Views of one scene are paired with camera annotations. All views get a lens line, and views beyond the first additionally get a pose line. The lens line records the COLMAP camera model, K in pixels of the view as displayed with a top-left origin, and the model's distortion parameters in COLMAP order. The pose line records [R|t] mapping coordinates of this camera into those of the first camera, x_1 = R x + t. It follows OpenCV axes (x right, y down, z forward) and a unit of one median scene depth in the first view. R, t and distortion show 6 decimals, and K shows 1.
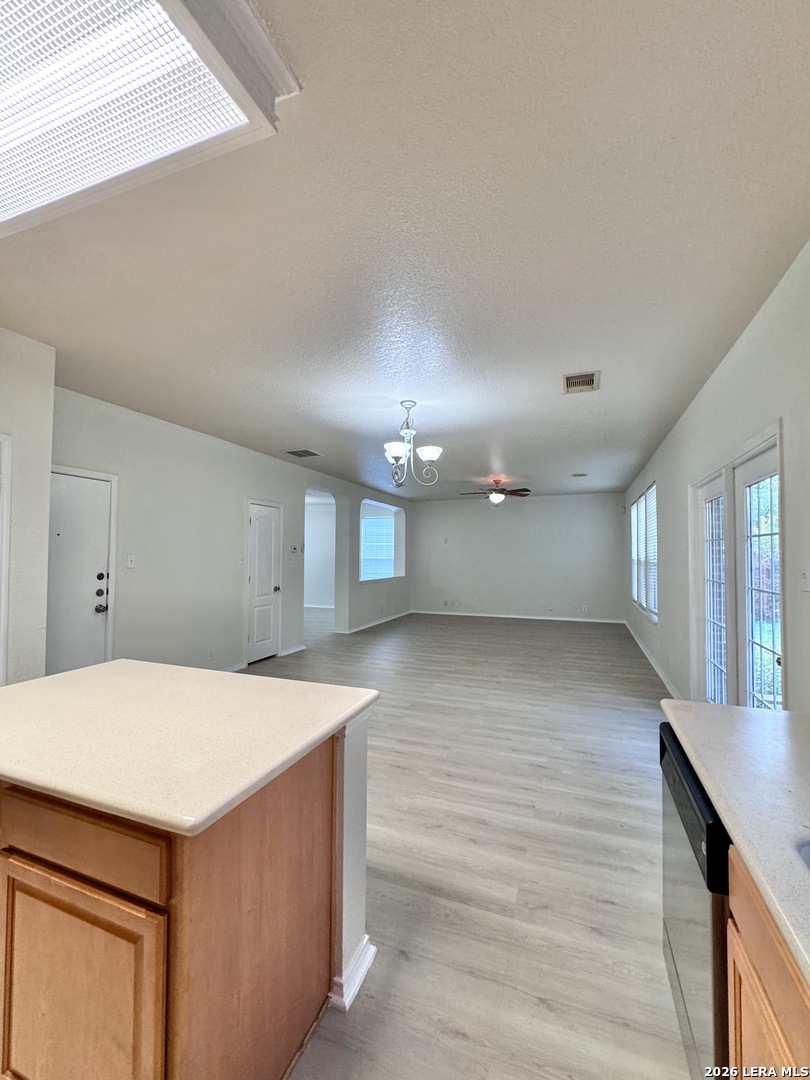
lens RADIAL K [[450.2, 0, 404.9], [0, 450.2, 539.6], [0, 0, 1]] dist [0.000411, -0.000167]
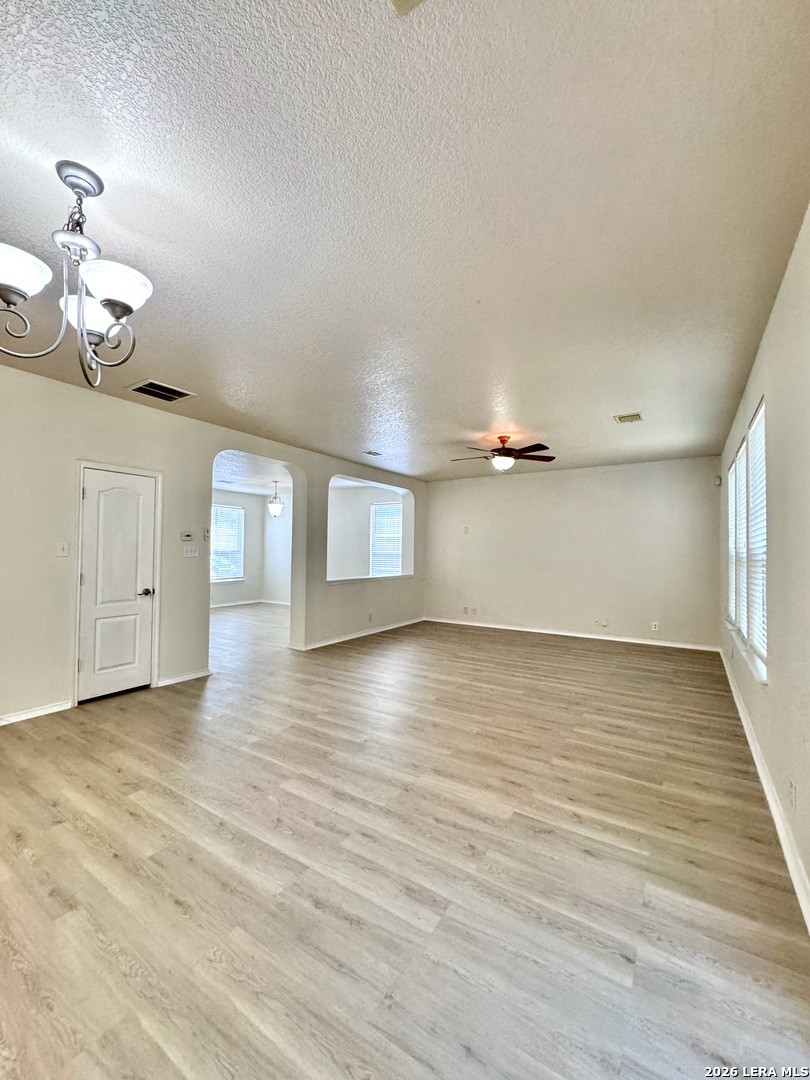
lens RADIAL K [[436.8, 0, 403.6], [0, 436.8, 539.9], [0, 0, 1]] dist [-0.002833, -0.000319]
pose [[0.978736, 0.000238, -0.205123, 0.387109], [0.001432, 0.999967, 0.007995, 0.035276], [0.205118, -0.008119, 0.978704, 0.649840]]
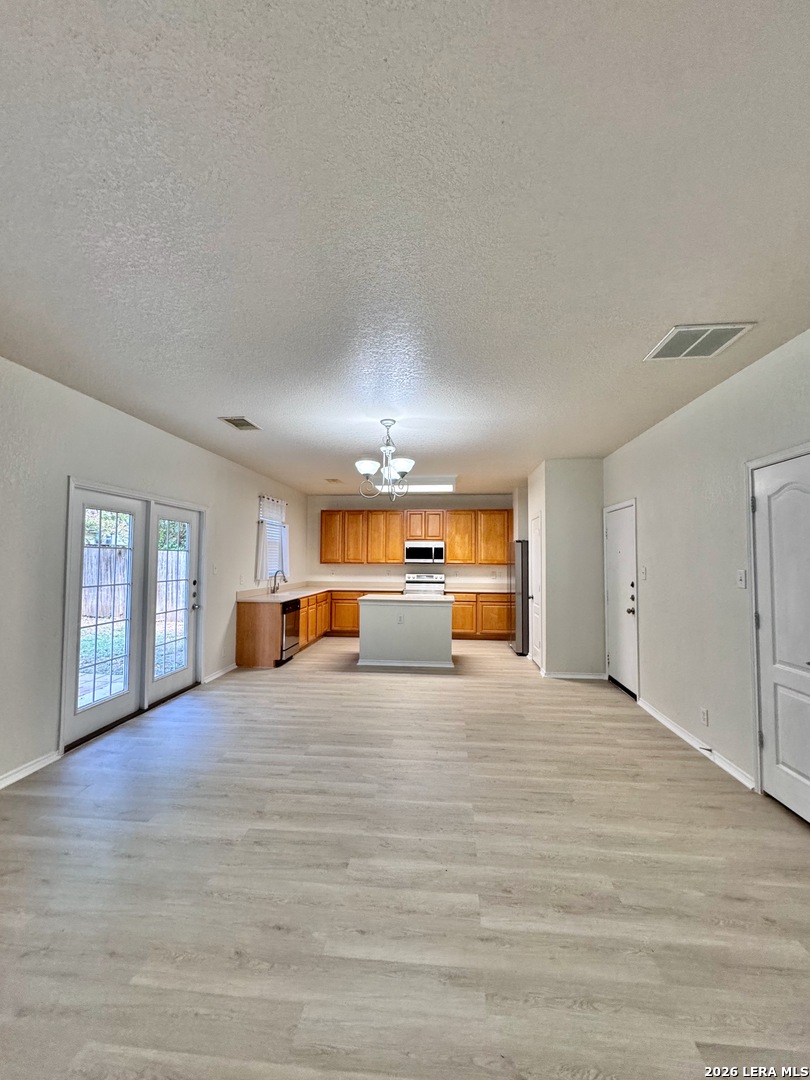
lens RADIAL K [[450.2, 0, 404.9], [0, 450.2, 539.6], [0, 0, 1]] dist [0.000411, -0.000167]
pose [[-0.962720, -0.024098, -0.269425, 0.244727], [-0.003337, 0.997006, -0.077250, 0.055838], [0.270480, -0.073471, -0.959918, 1.983872]]
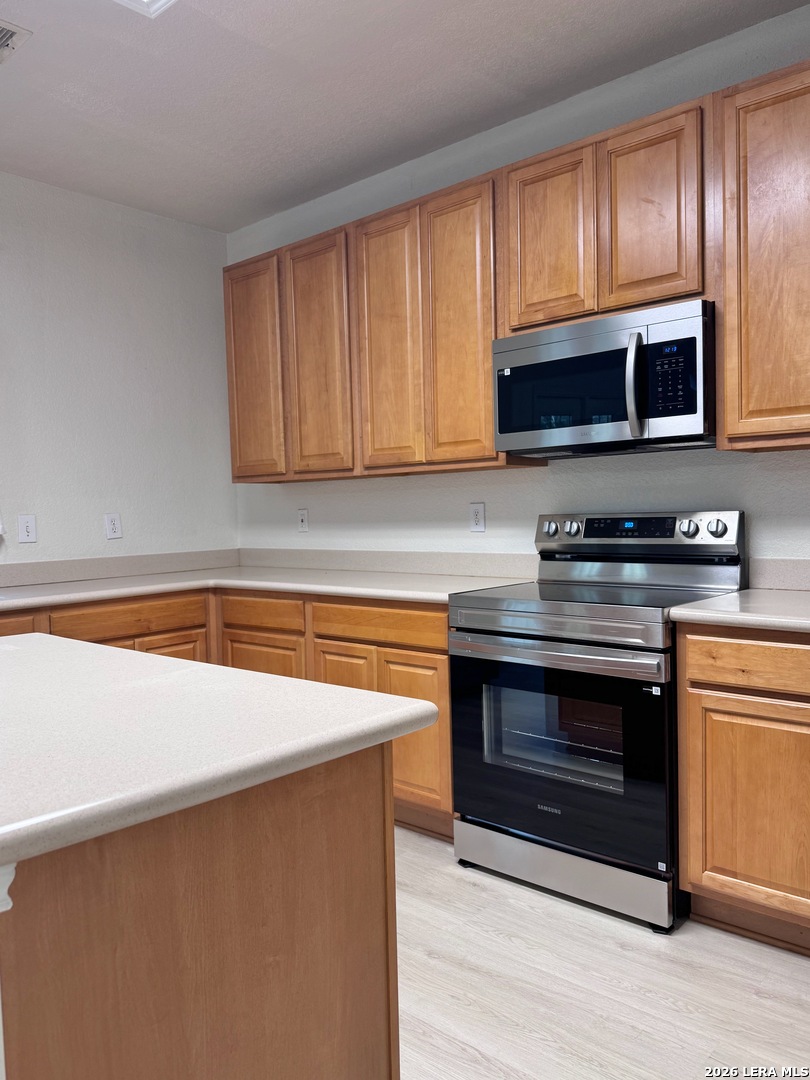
lens RADIAL K [[791.2, 0, 403.9], [0, 791.2, 546.8], [0, 0, 1]] dist [0.132439, -0.195188]
pose [[-0.940180, 0.002572, 0.340668, -0.502856], [0.008970, 0.999812, 0.017207, 0.071592], [-0.340559, 0.019233, -0.940026, 0.625242]]
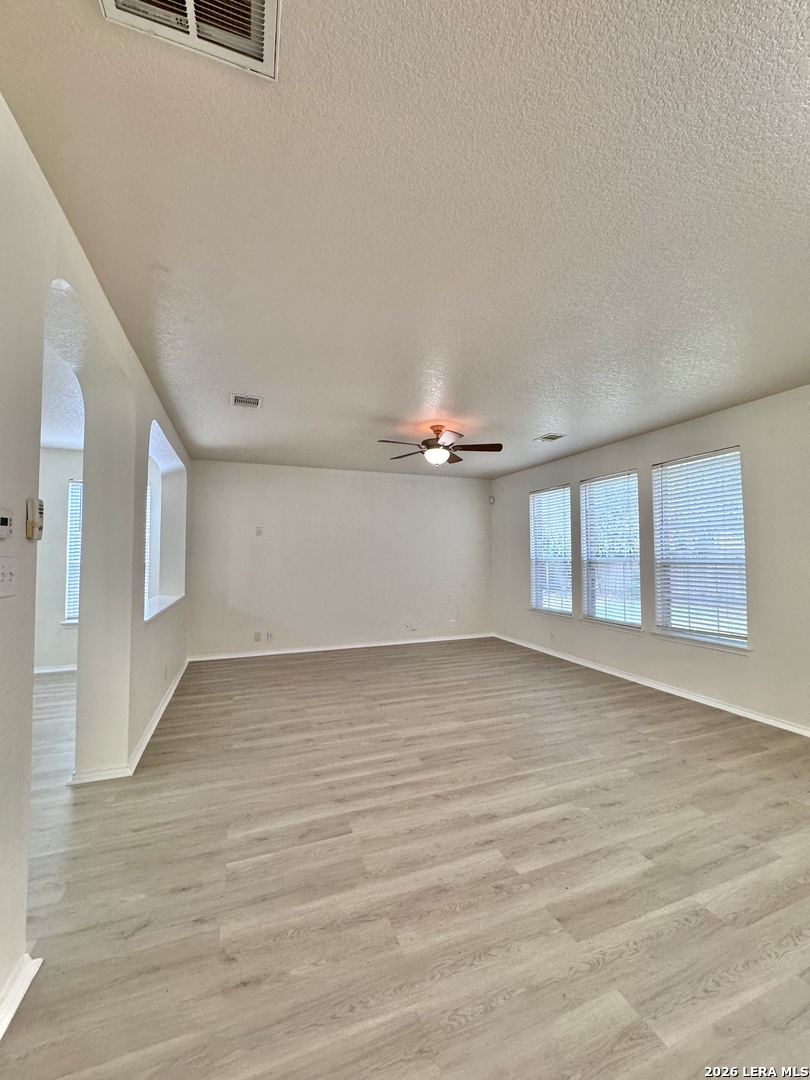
lens RADIAL K [[431.2, 0, 407.4], [0, 431.2, 540.8], [0, 0, 1]] dist [-0.001290, -0.000179]
pose [[0.742187, 0.017043, 0.669976, -0.397136], [-0.015484, 0.999846, -0.008282, 0.045050], [-0.670014, -0.004227, 0.742337, 1.227102]]
